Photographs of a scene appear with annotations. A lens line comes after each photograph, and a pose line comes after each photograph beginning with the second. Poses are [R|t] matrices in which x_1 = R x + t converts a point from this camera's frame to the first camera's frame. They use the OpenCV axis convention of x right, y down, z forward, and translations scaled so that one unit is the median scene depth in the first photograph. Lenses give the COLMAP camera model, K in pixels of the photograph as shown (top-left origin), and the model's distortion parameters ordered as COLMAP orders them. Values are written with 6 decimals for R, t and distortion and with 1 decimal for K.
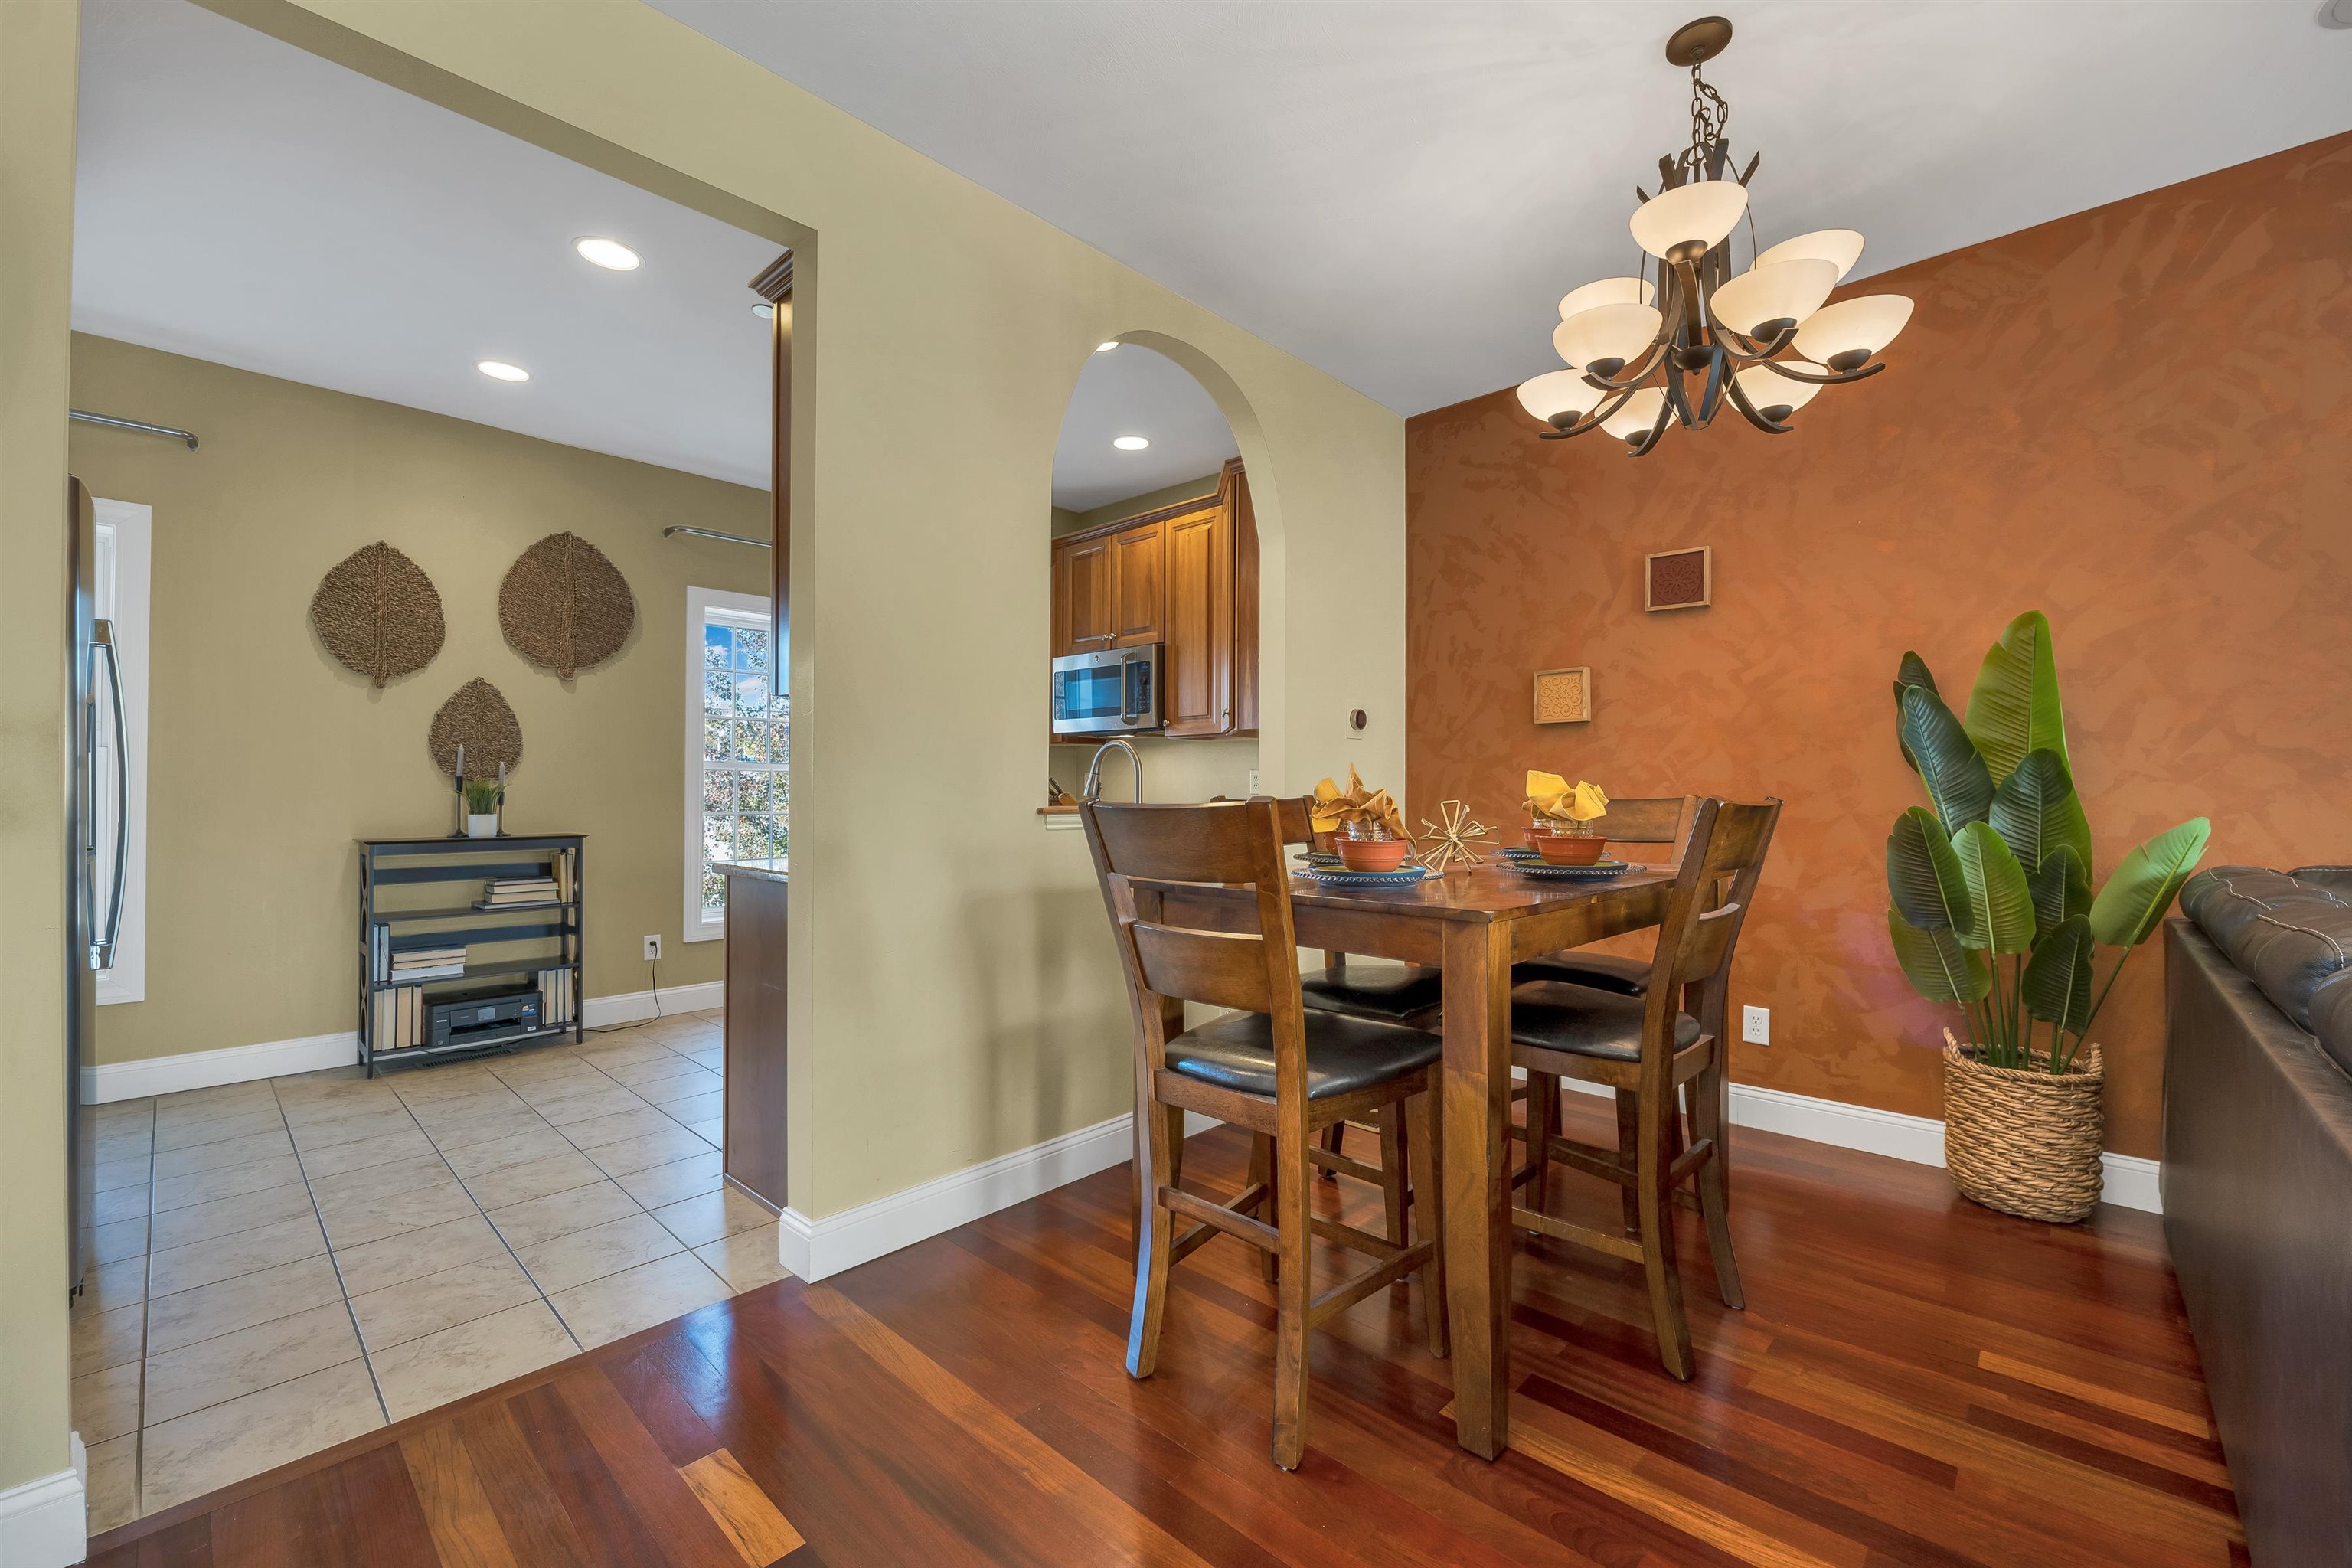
lens RADIAL K [[967.2, 0, 1189.4], [0, 967.2, 785.9], [0, 0, 1]] dist [0.001951, -0.000660]
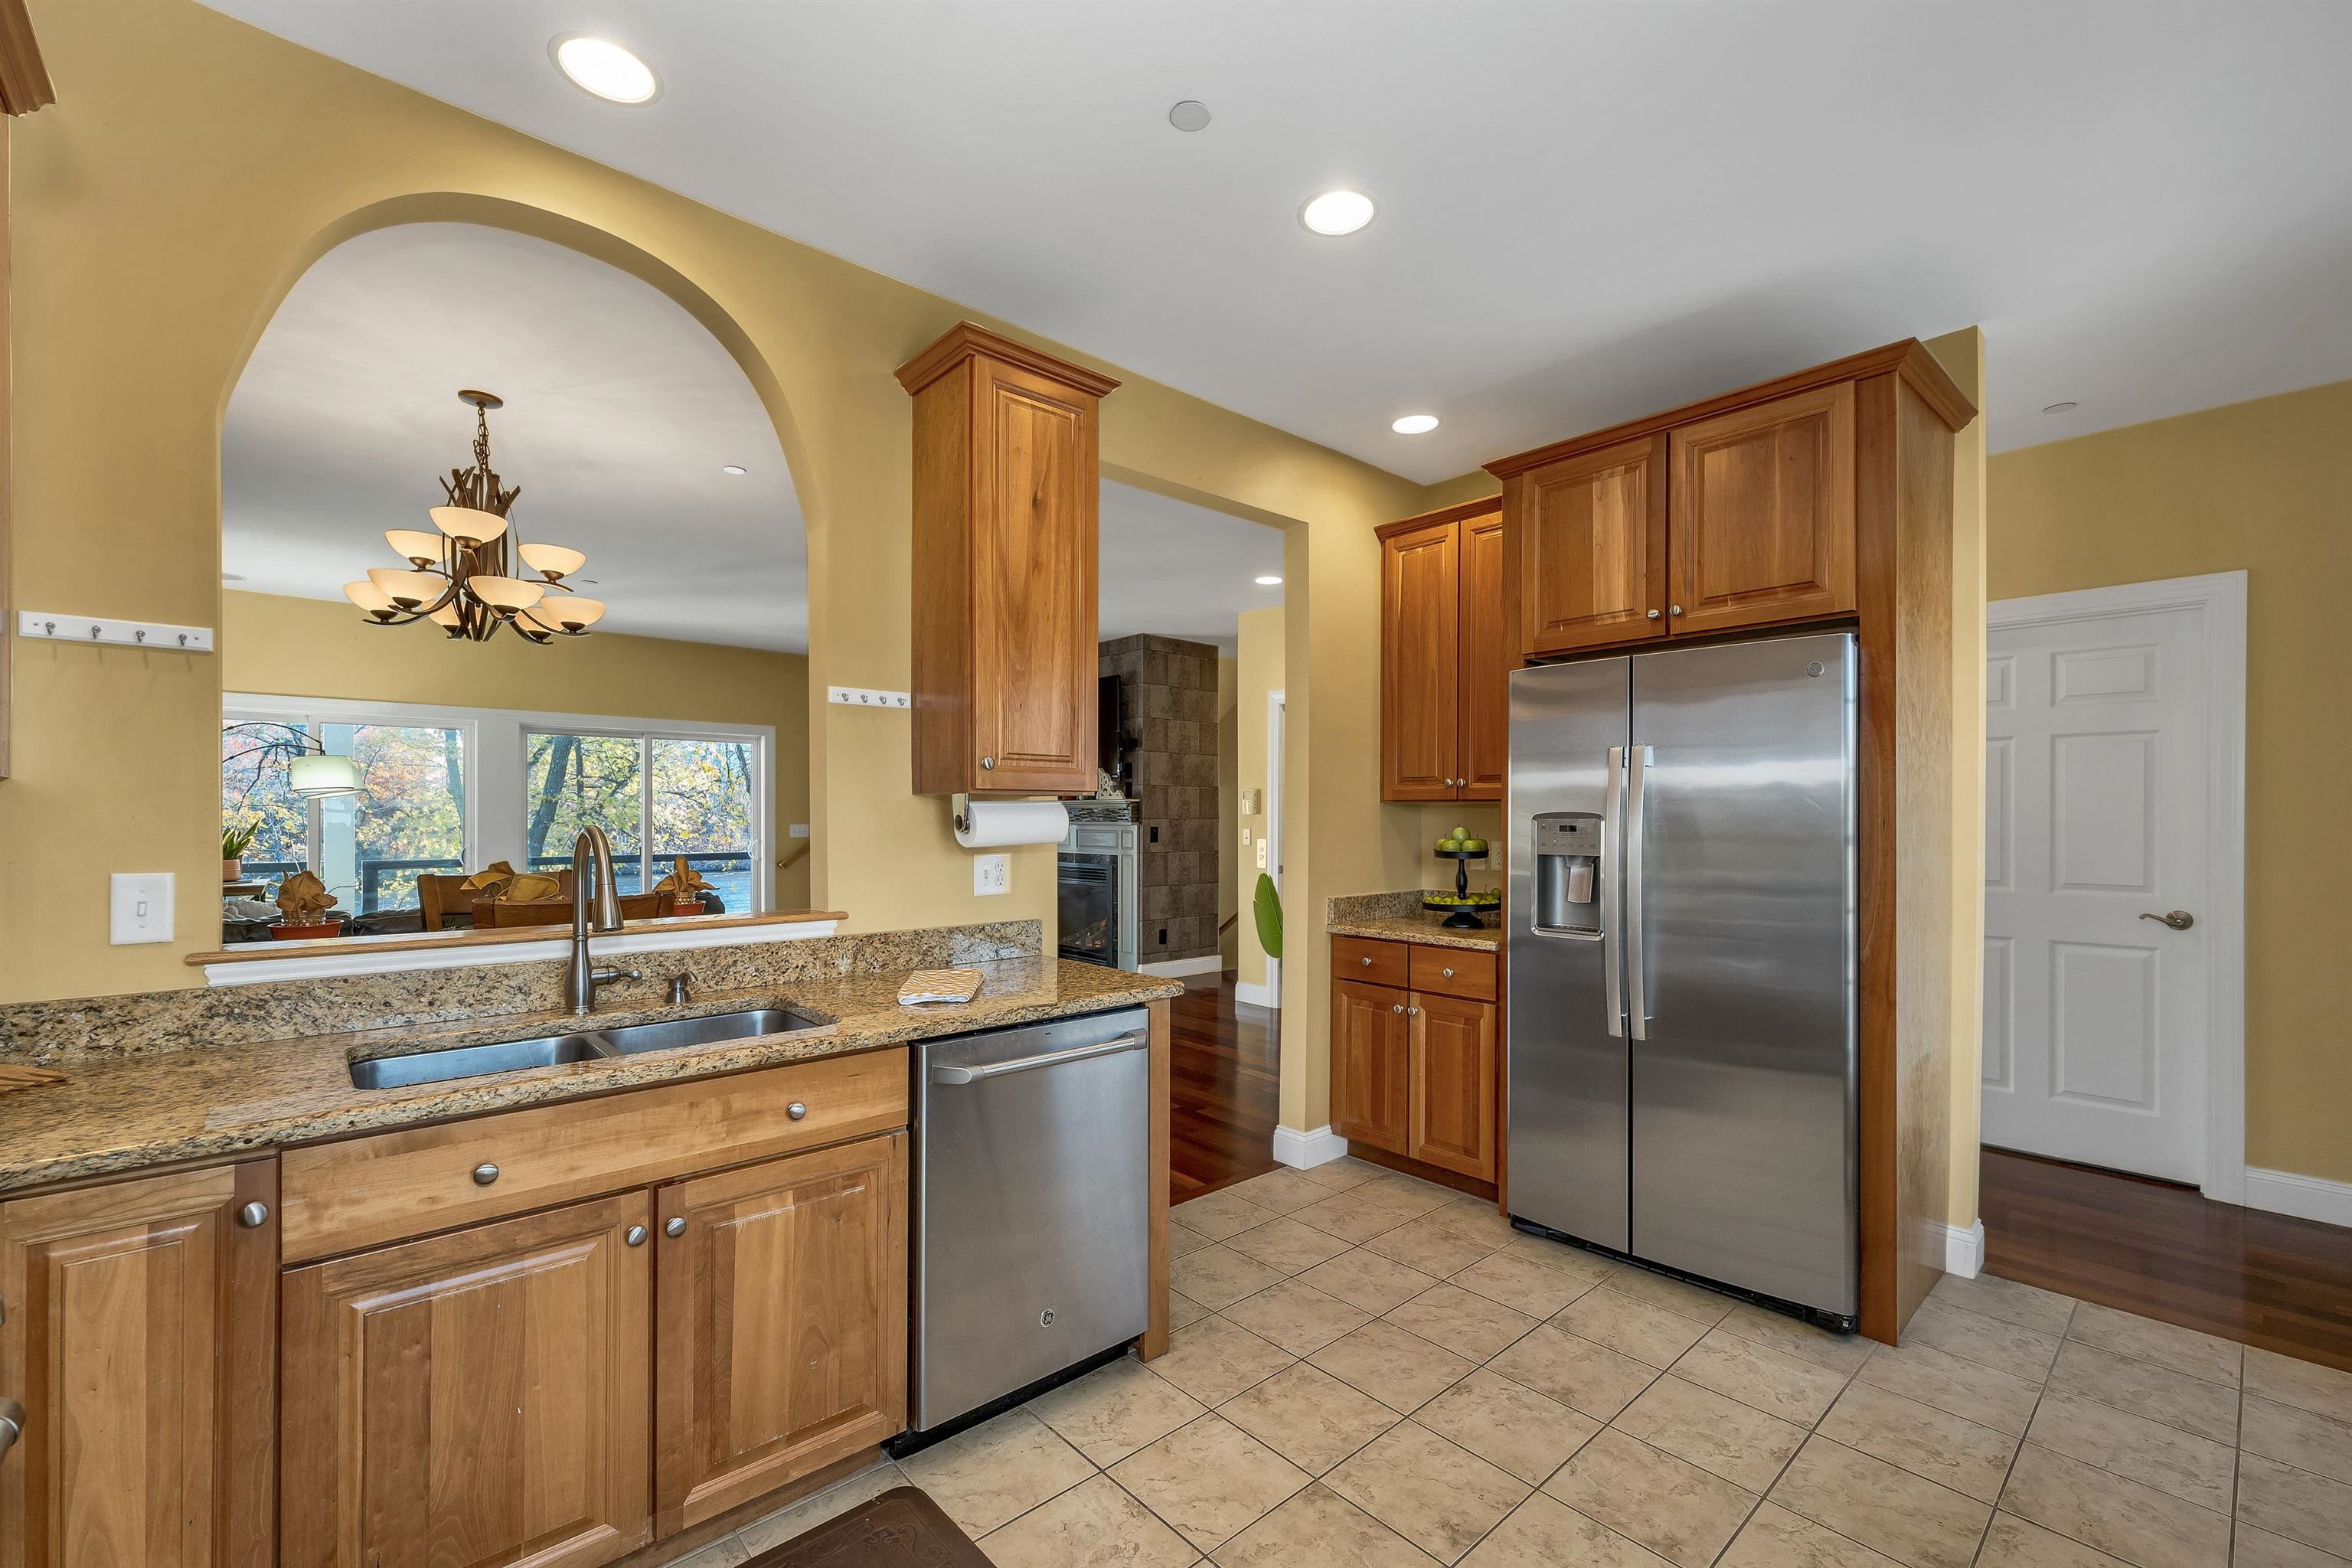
lens RADIAL K [[967.2, 0, 1190.8], [0, 967.2, 817.8], [0, 0, 1]] dist [0.001951, -0.000660]
pose [[-0.997148, -0.005546, 0.075271, -0.394211], [-0.005892, 0.999973, -0.004368, -0.043030], [-0.075245, -0.004799, -0.997154, 1.297873]]
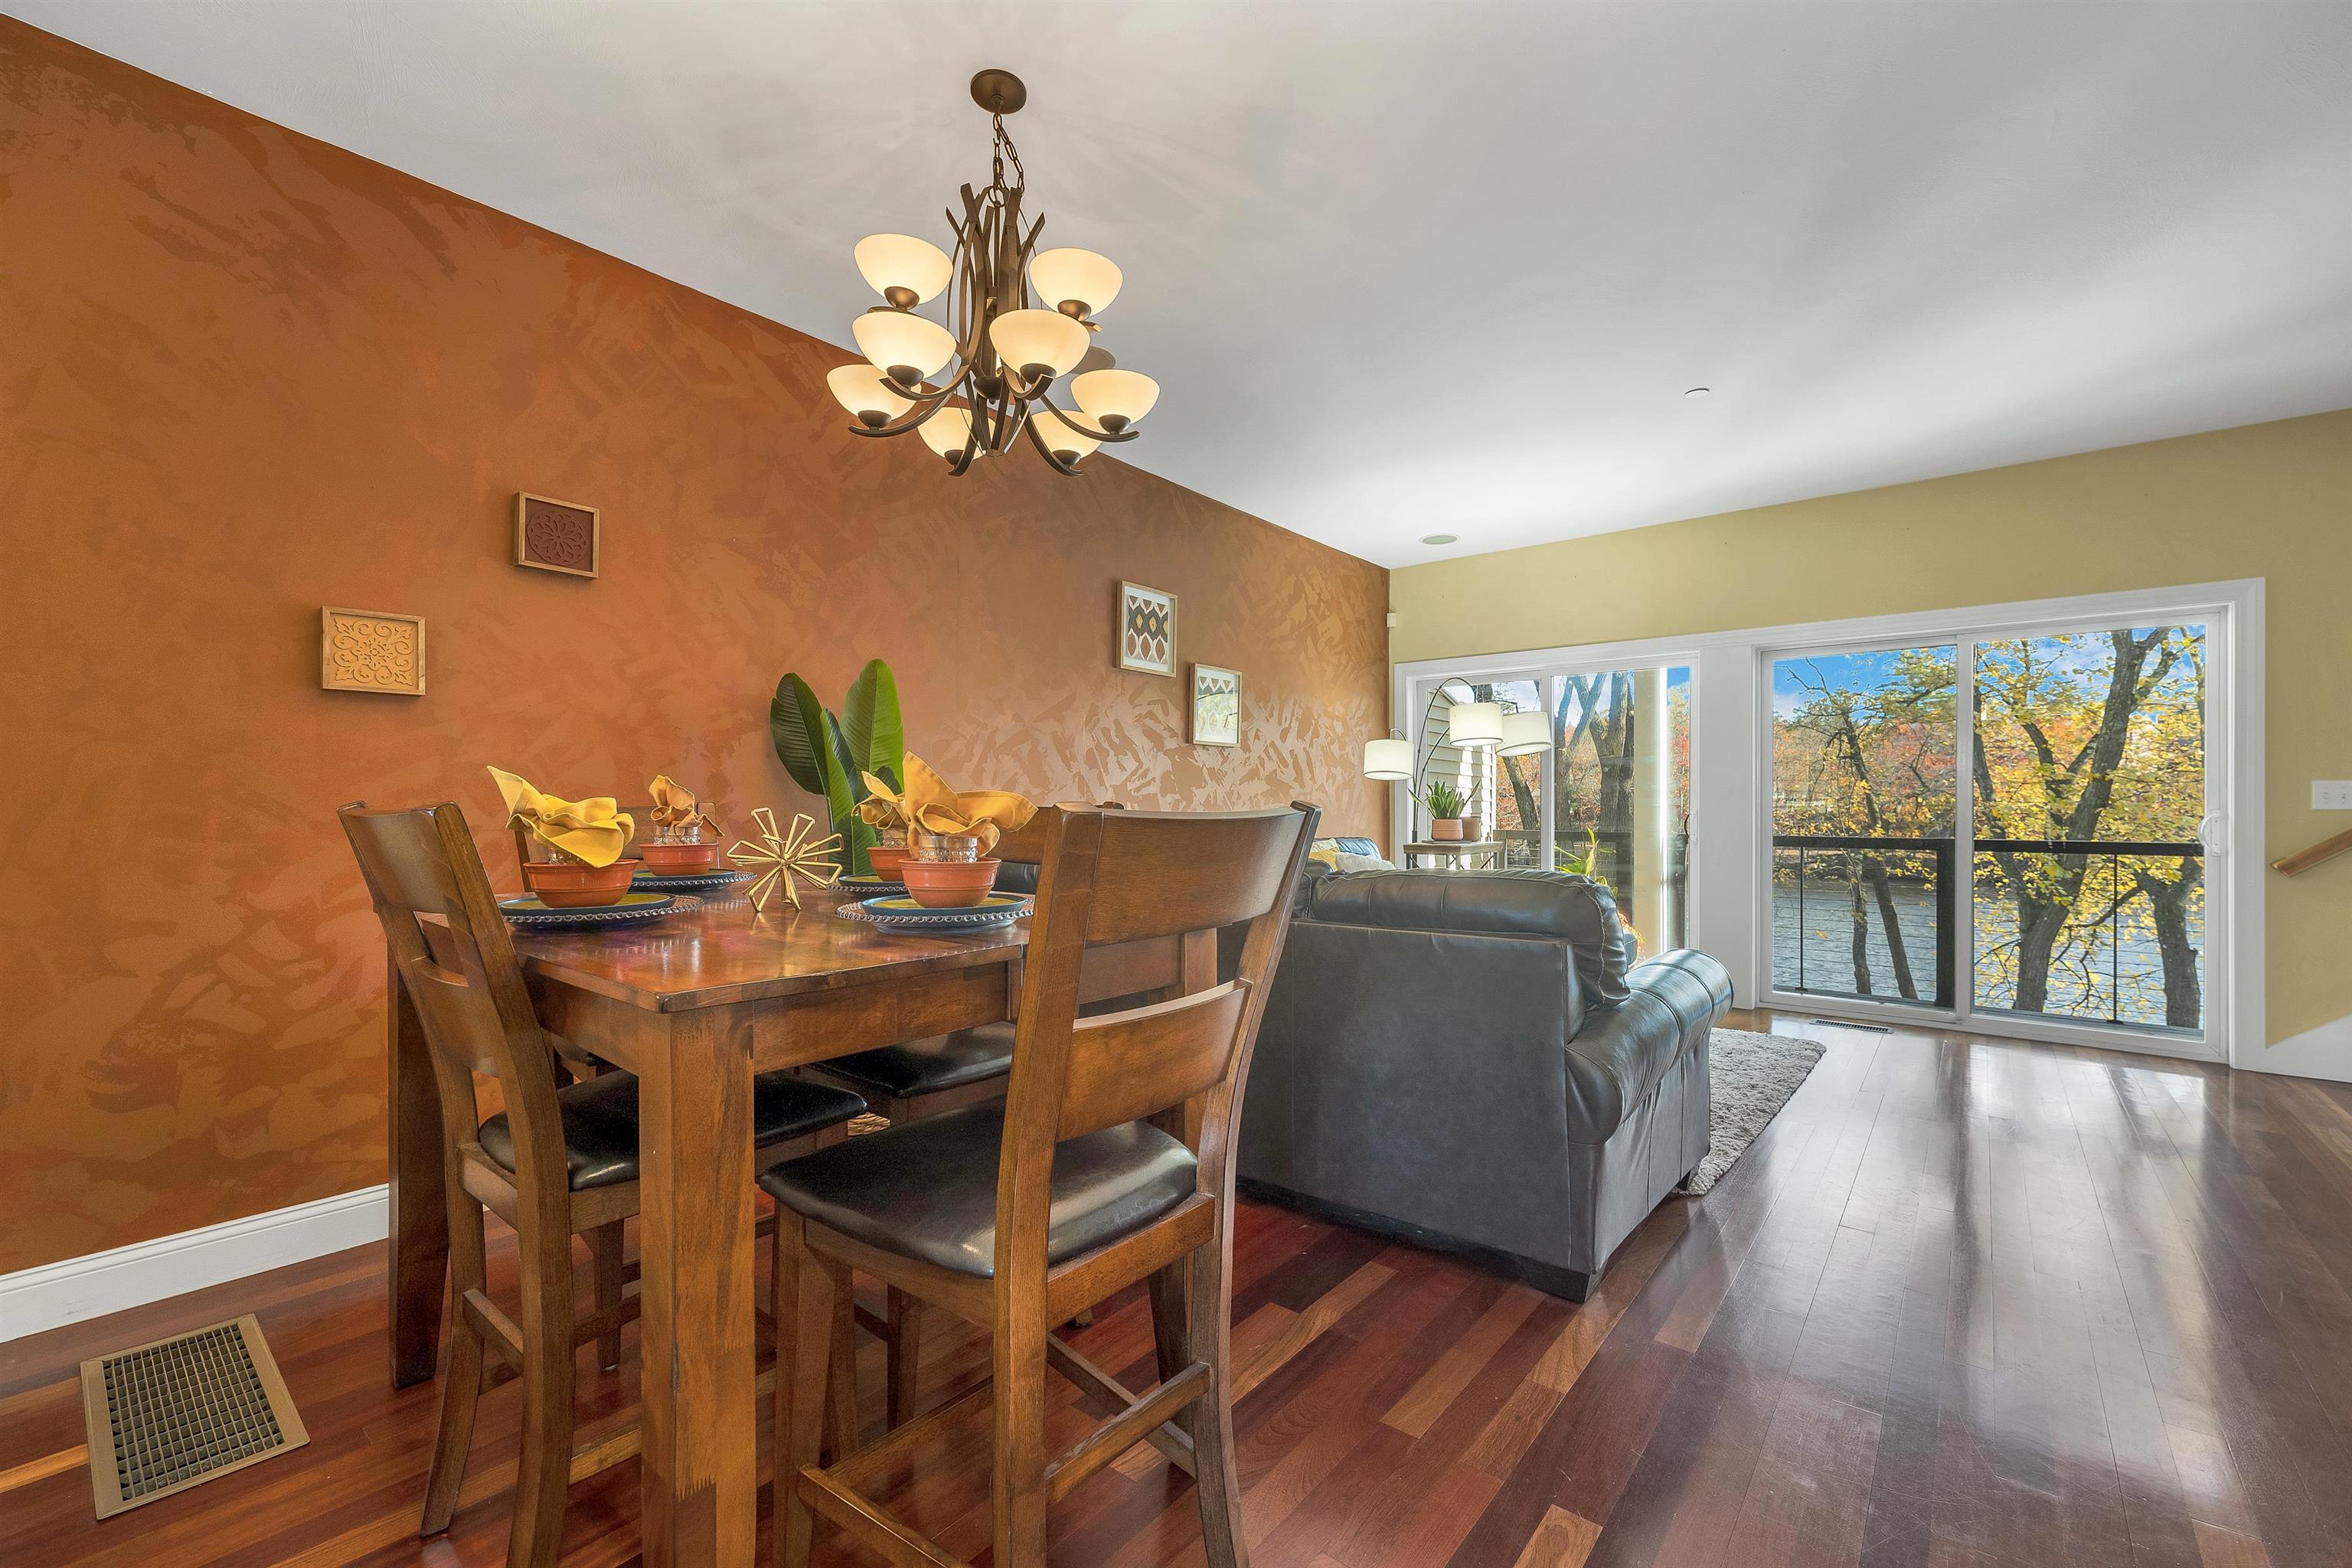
lens RADIAL K [[967.2, 0, 1175.0], [0, 967.2, 802.3], [0, 0, 1]] dist [0.001951, -0.000660]
pose [[-0.061458, 0.001495, 0.998109, -0.283396], [-0.009613, 0.999952, -0.002090, 0.005220], [-0.998063, -0.009723, -0.061441, 0.448602]]
